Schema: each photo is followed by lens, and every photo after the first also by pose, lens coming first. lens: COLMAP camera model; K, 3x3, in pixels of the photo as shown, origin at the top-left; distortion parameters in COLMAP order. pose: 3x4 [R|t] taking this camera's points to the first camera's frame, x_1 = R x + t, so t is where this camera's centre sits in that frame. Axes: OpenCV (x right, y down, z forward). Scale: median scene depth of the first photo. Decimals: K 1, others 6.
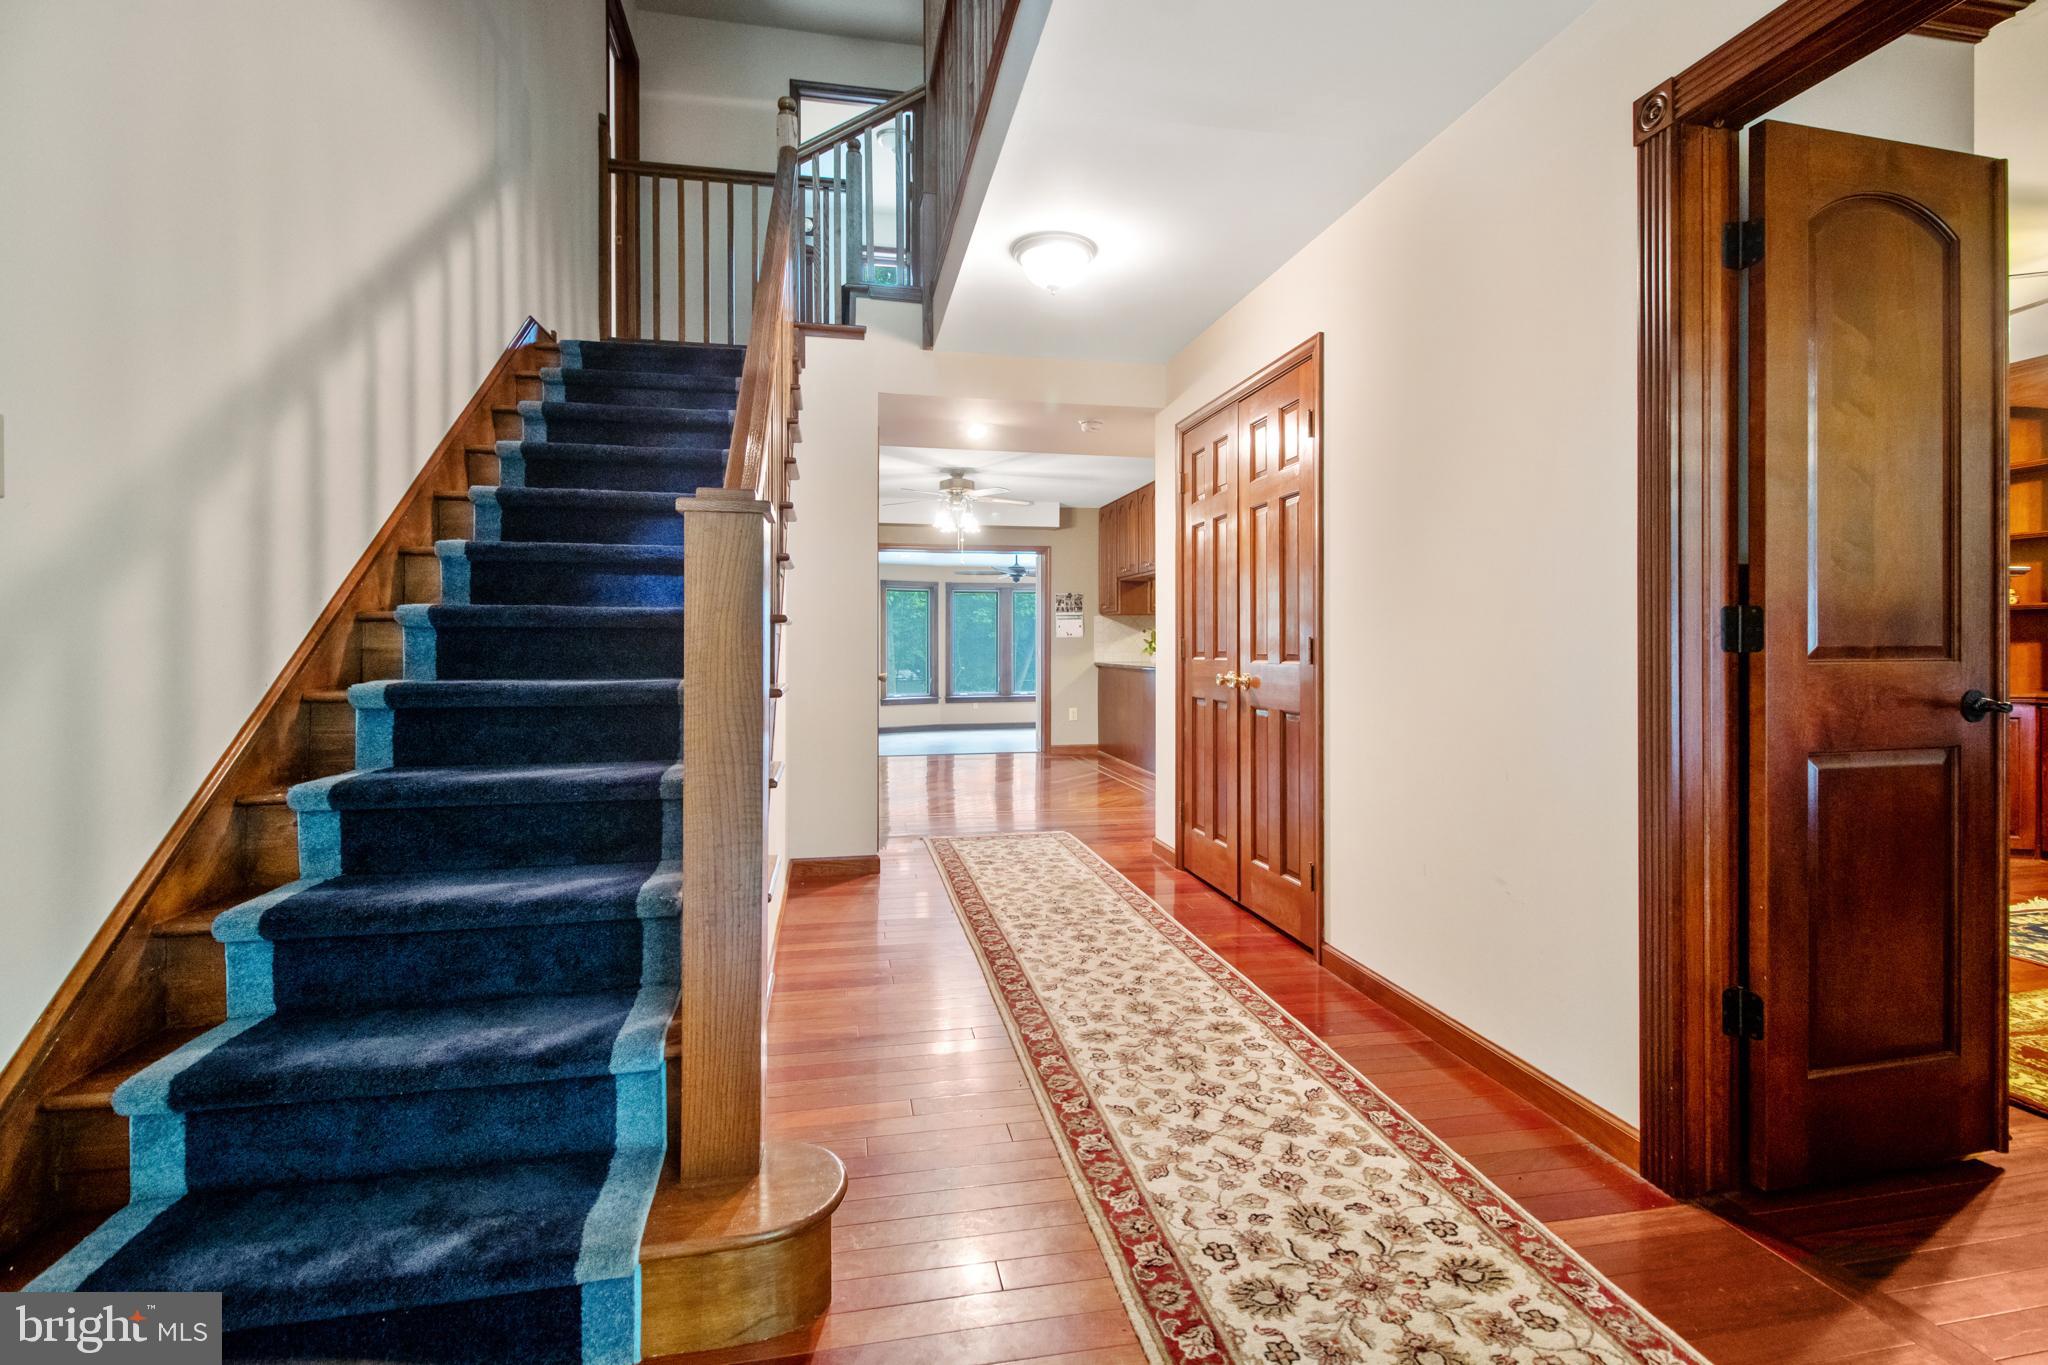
lens RADIAL K [[953.5, 0, 1031.0], [0, 953.5, 661.0], [0, 0, 1]] dist [0.015648, -0.007740]
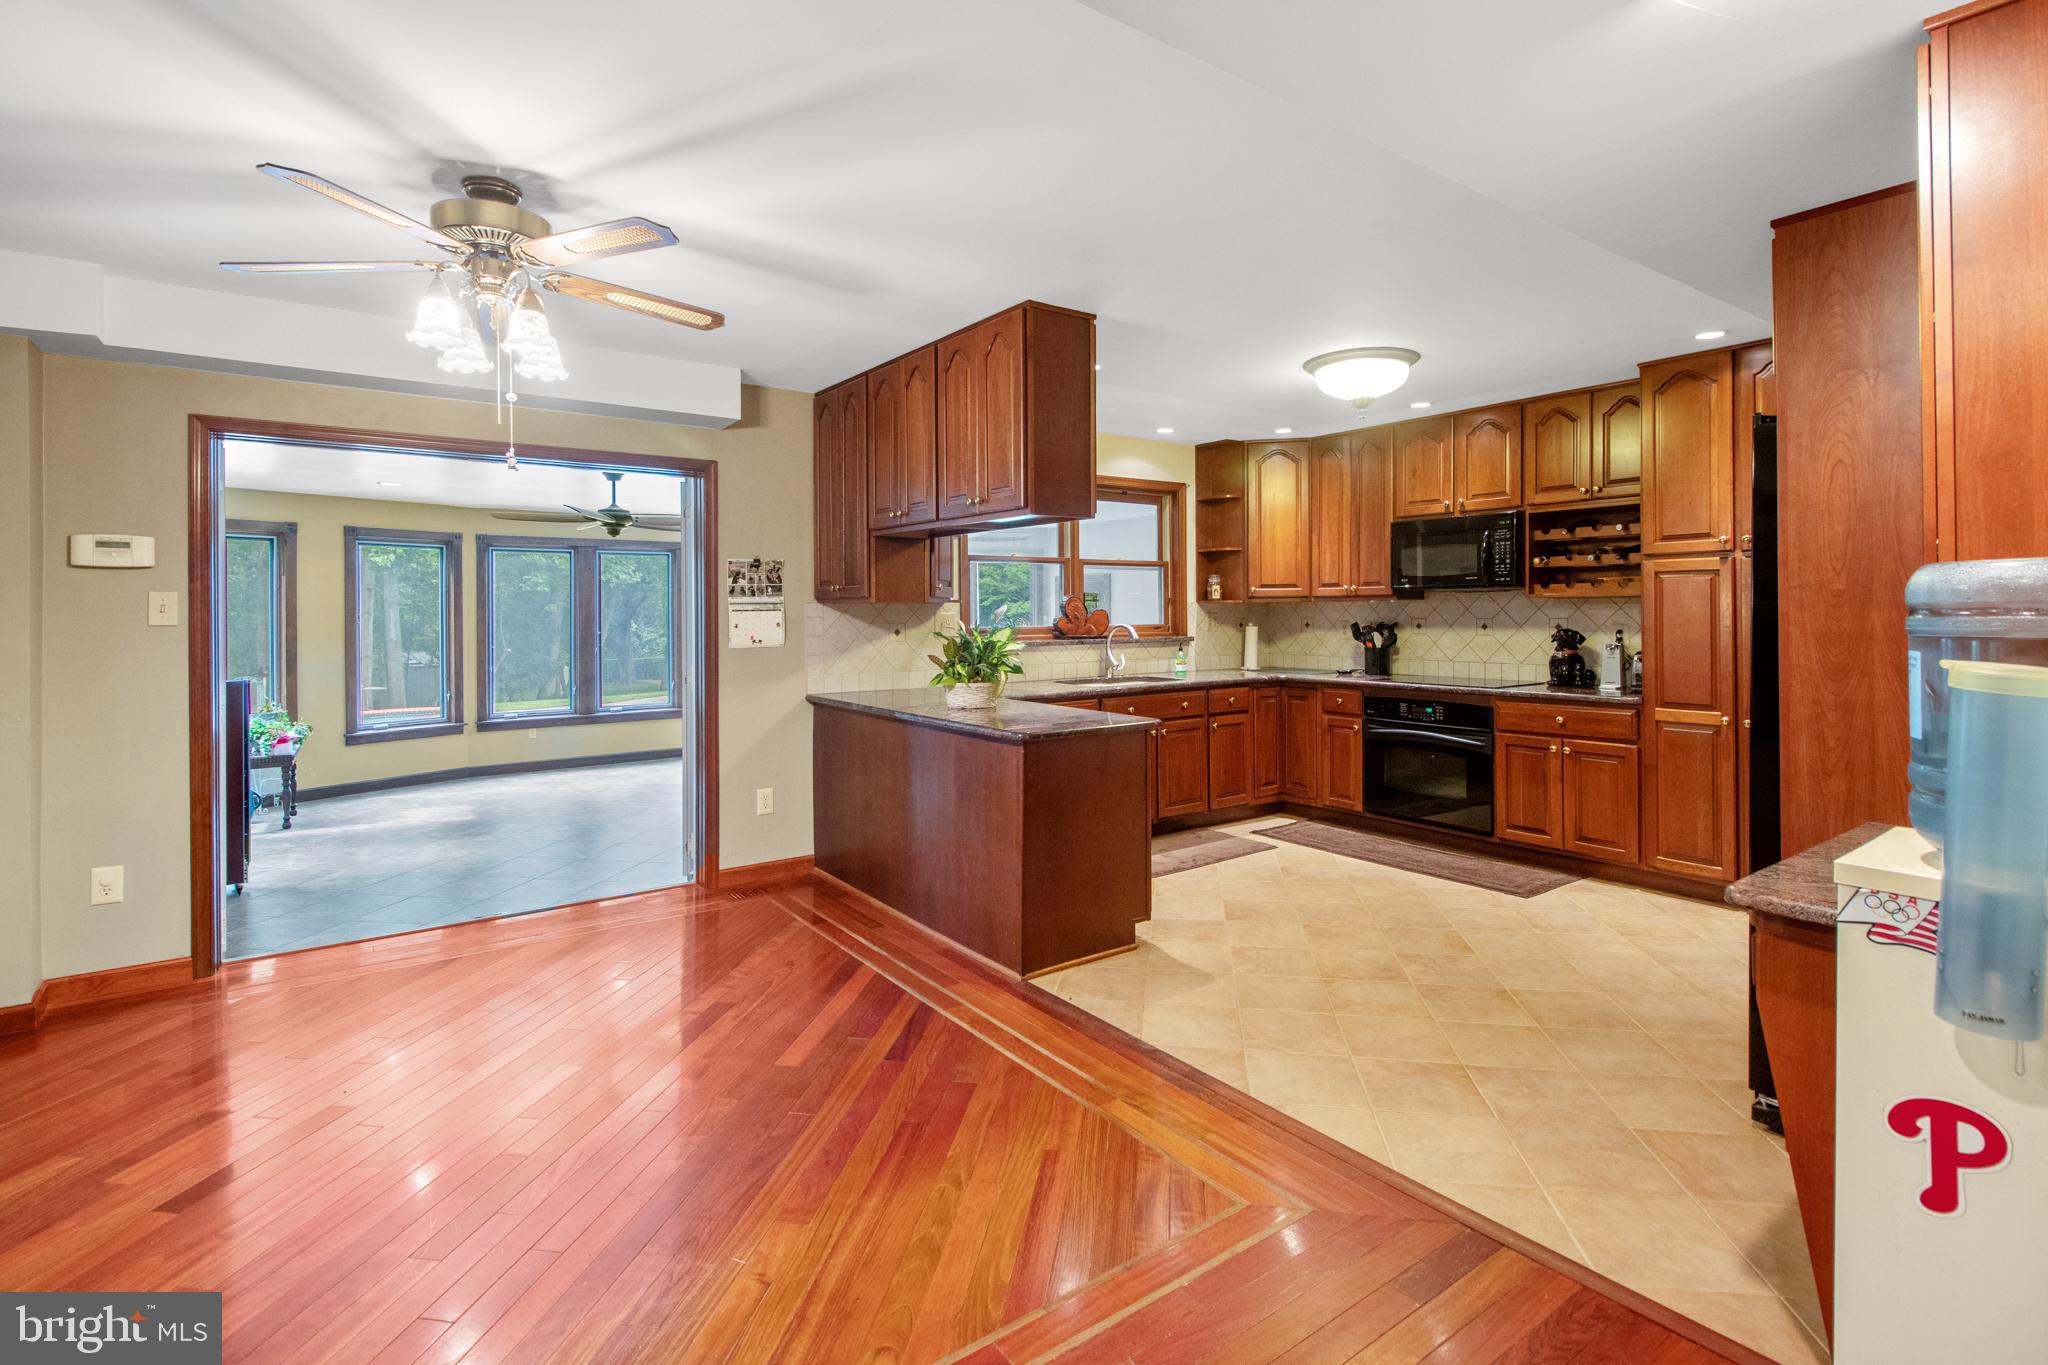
lens RADIAL K [[953.5, 0, 1025.1], [0, 953.5, 620.4], [0, 0, 1]] dist [0.015648, -0.007740]
pose [[0.911012, -0.009036, 0.412282, -0.037274], [0.010265, 0.999947, -0.000767, -0.037287], [-0.412253, 0.004931, 0.911056, 0.487898]]
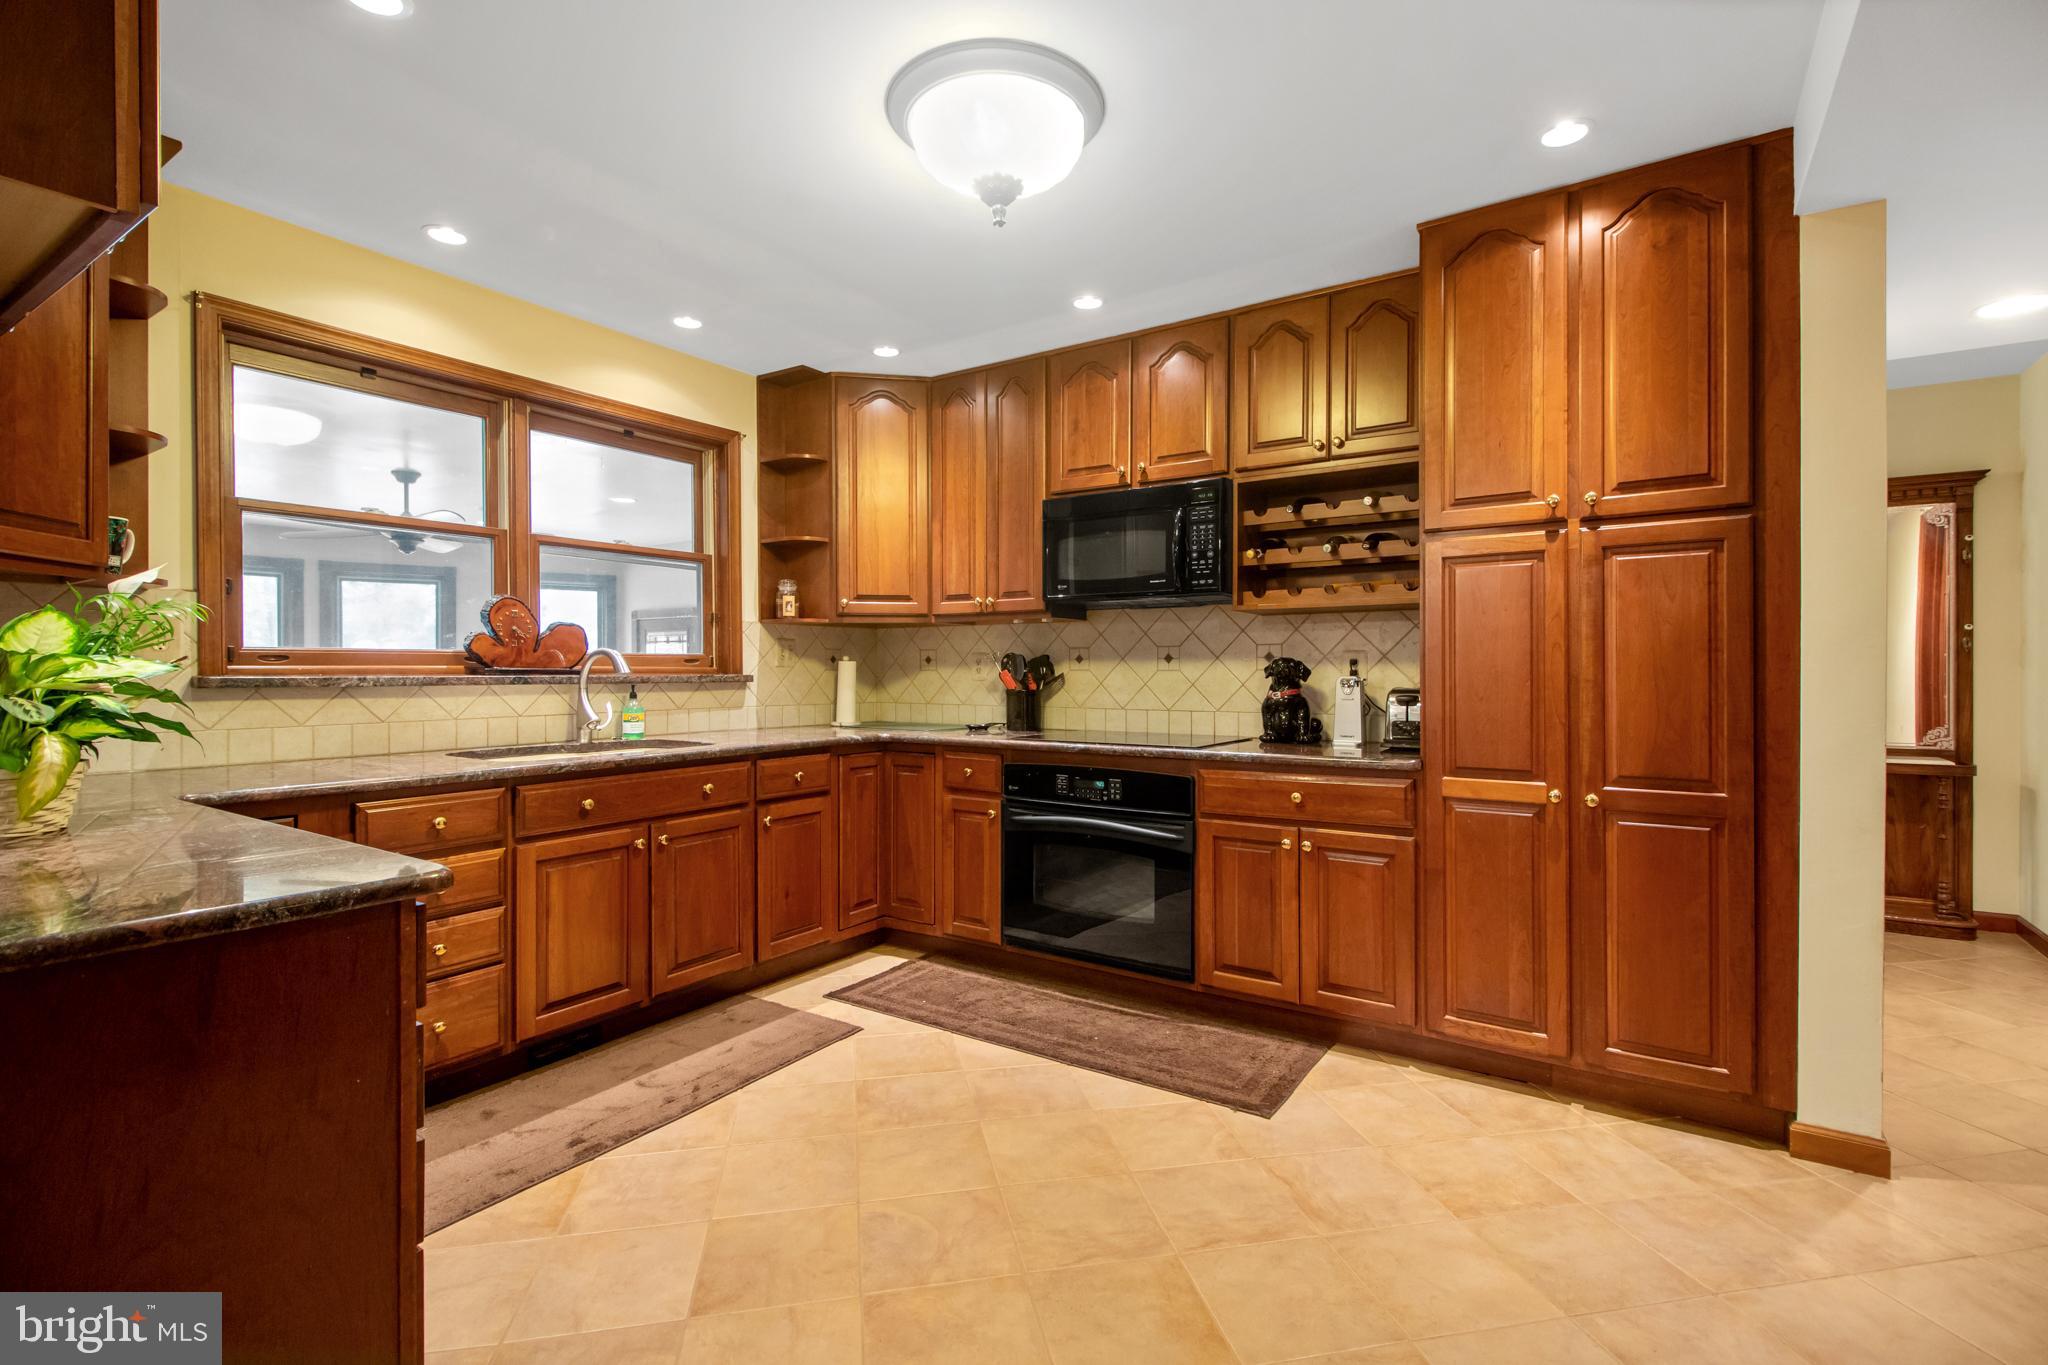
lens RADIAL K [[953.5, 0, 1005.0], [0, 953.5, 672.3], [0, 0, 1]] dist [0.015648, -0.007740]
pose [[0.722974, -0.001412, 0.690874, 0.180383], [0.007211, 0.999959, -0.005502, -0.019361], [-0.690838, 0.008959, 0.722954, 0.711675]]
